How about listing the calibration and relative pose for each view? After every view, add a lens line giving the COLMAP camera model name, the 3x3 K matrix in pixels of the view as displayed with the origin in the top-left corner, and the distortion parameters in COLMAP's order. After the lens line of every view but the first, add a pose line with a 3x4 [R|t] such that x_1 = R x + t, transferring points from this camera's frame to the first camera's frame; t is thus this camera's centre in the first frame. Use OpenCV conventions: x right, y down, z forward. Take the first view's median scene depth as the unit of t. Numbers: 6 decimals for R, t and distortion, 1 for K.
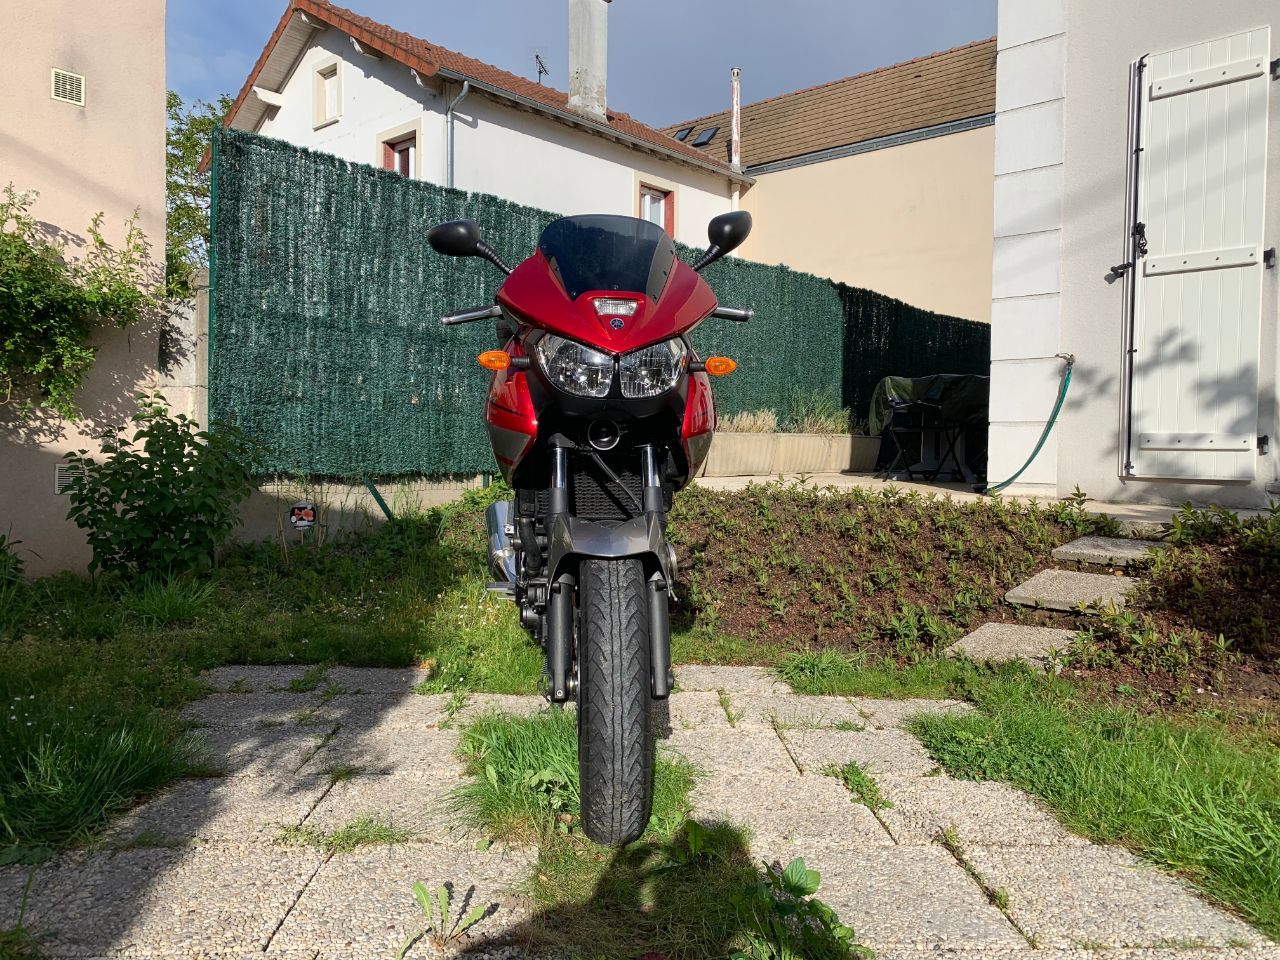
lens RADIAL K [[971.2, 0, 640.0], [0, 971.2, 480.0], [0, 0, 1]] dist [0.007633, -0.010546]
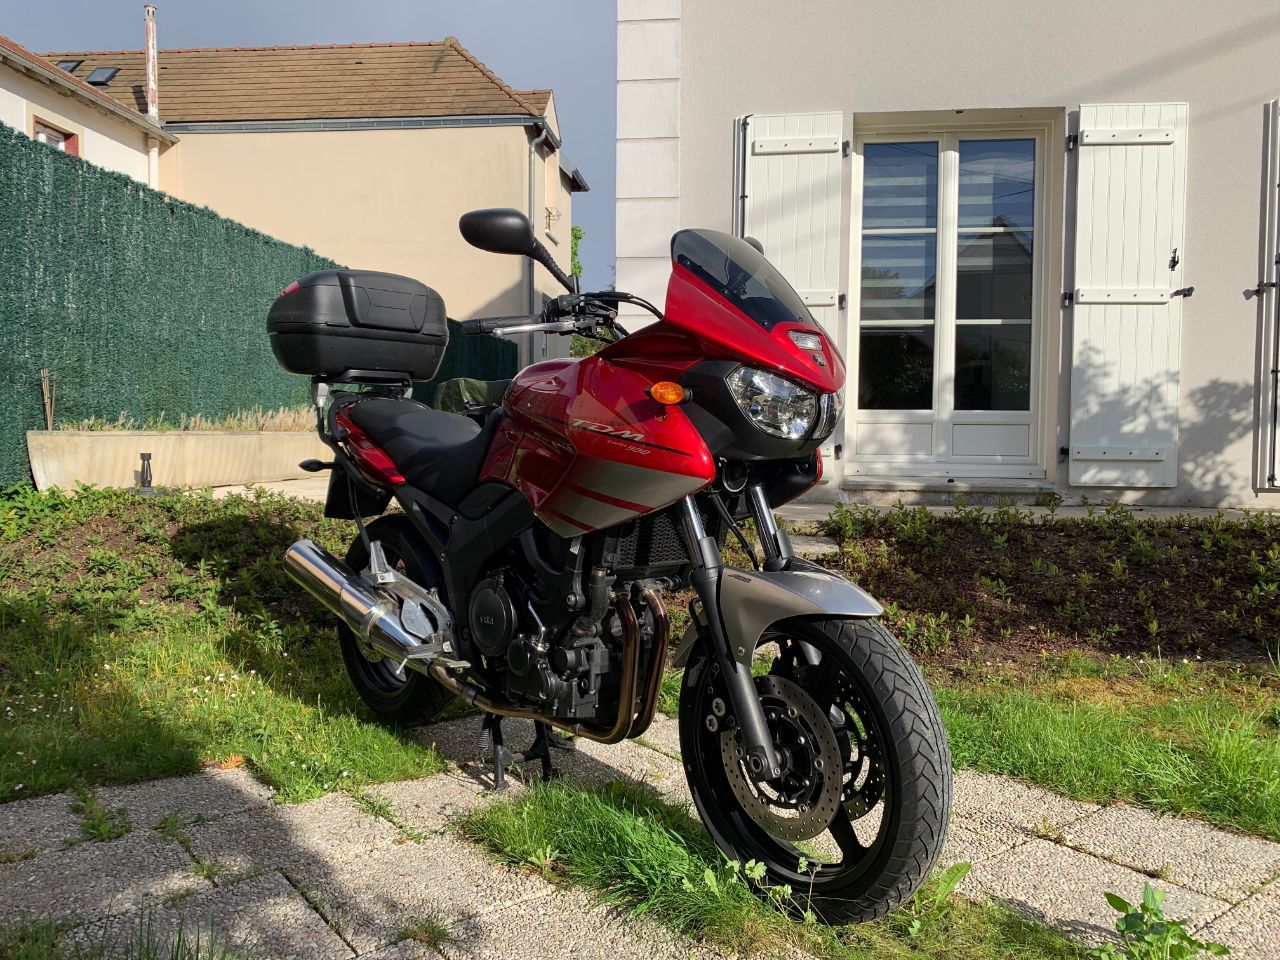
lens RADIAL K [[971.2, 0, 640.0], [0, 971.2, 480.0], [0, 0, 1]] dist [0.007633, -0.010546]
pose [[0.810699, -0.023552, 0.584990, -0.134359], [0.016258, 0.999711, 0.017718, -0.012595], [-0.585238, -0.004853, 0.810847, 0.067068]]
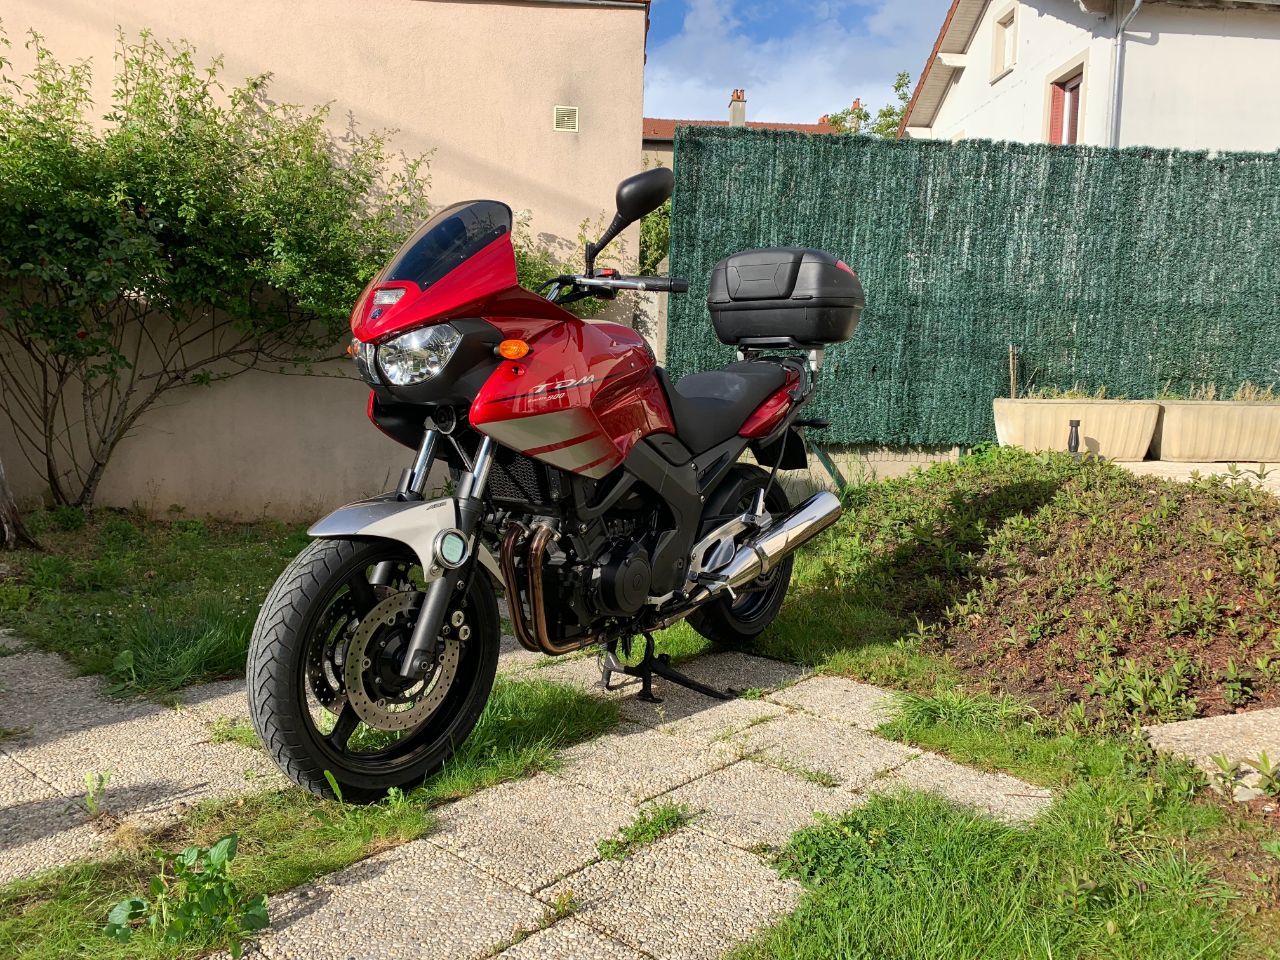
lens RADIAL K [[970.3, 0, 640.0], [0, 970.3, 480.0], [0, 0, 1]] dist [-0.004072, -0.009264]
pose [[0.723970, 0.063128, -0.686937, 0.179747], [-0.034649, 0.997875, 0.055186, -0.010276], [0.688960, -0.016151, 0.724619, 0.085031]]
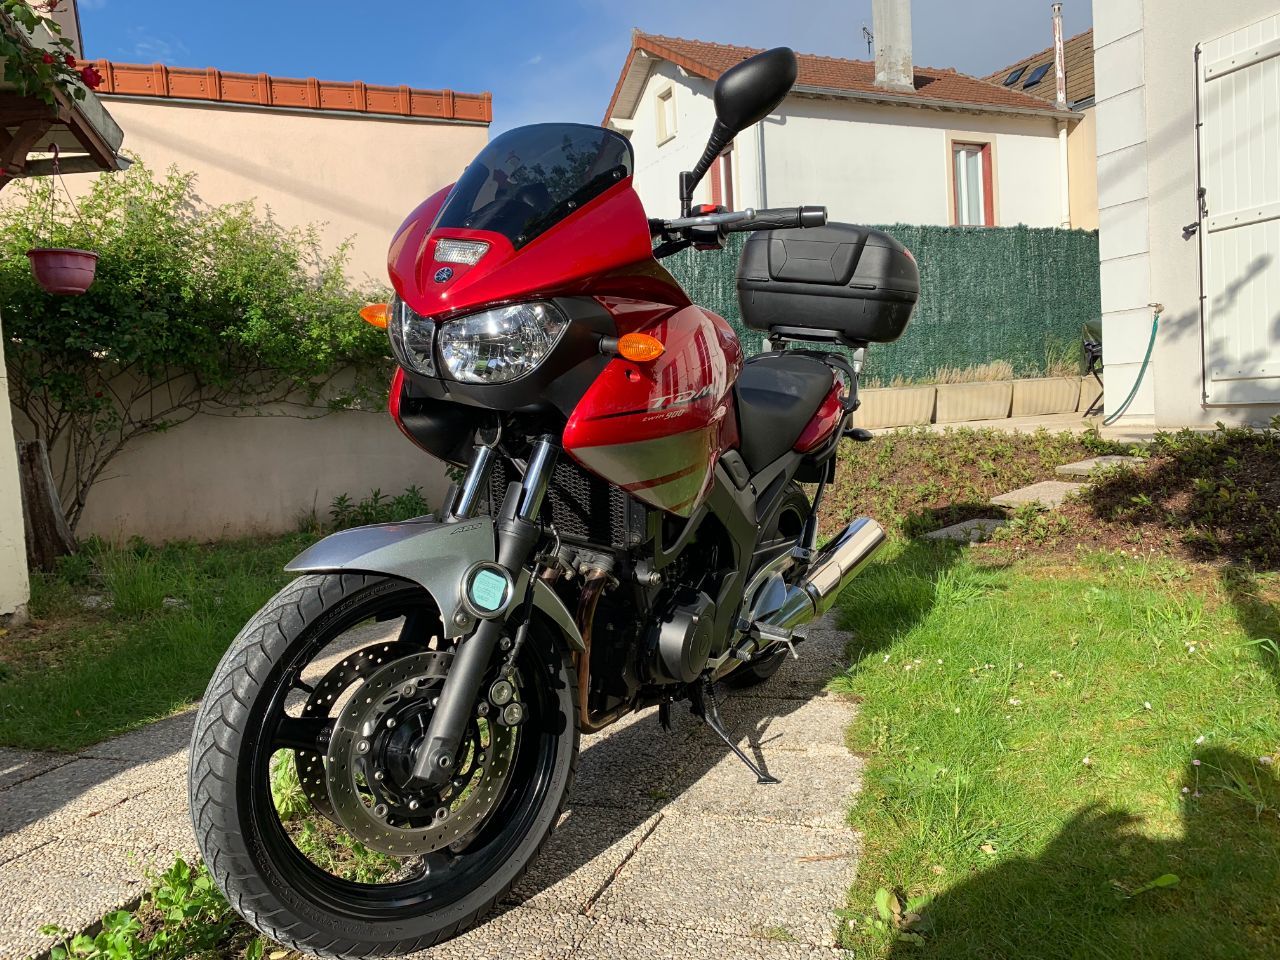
lens RADIAL K [[970.3, 0, 640.0], [0, 970.3, 480.0], [0, 0, 1]] dist [-0.004072, -0.009264]
pose [[0.914604, -0.037865, -0.402575, 0.180778], [0.055446, 0.997945, 0.032102, 0.006225], [0.400532, -0.051682, 0.914824, -0.183061]]
